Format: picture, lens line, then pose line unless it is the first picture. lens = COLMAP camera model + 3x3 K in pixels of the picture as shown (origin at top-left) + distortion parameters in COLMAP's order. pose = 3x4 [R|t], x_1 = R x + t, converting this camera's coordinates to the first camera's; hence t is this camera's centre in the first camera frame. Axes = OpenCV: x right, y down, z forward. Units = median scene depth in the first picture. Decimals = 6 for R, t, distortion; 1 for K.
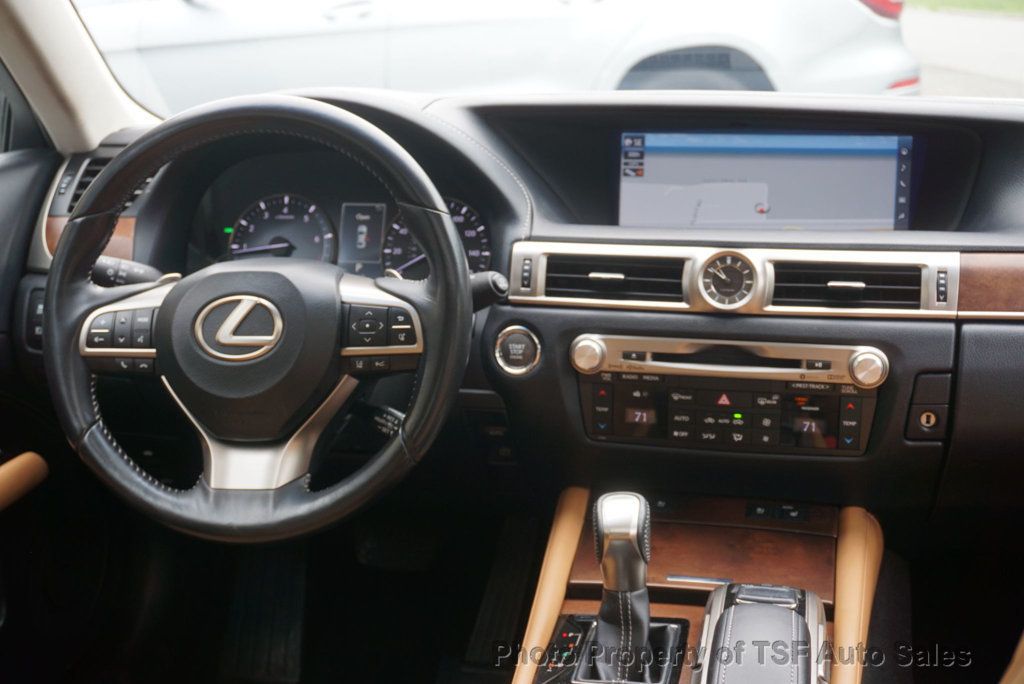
lens RADIAL K [[1420.3, 0, 510.6], [0, 1420.3, 338.8], [0, 0, 1]] dist [0.013039, 0.000000]
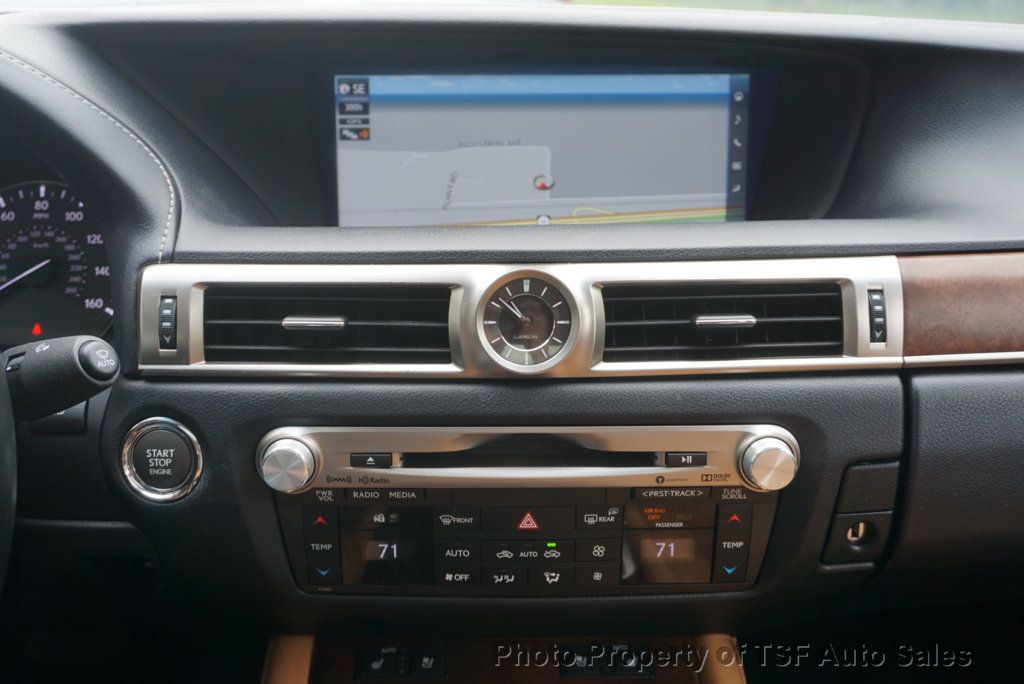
lens RADIAL K [[1012.5, 0, 506.6], [0, 1012.5, 345.6], [0, 0, 1]] dist [-0.009436, 0.000000]
pose [[0.975398, -0.065213, 0.210587, 0.057412], [0.046296, 0.994538, 0.093551, -0.069006], [-0.215537, -0.081500, 0.973089, 0.595500]]
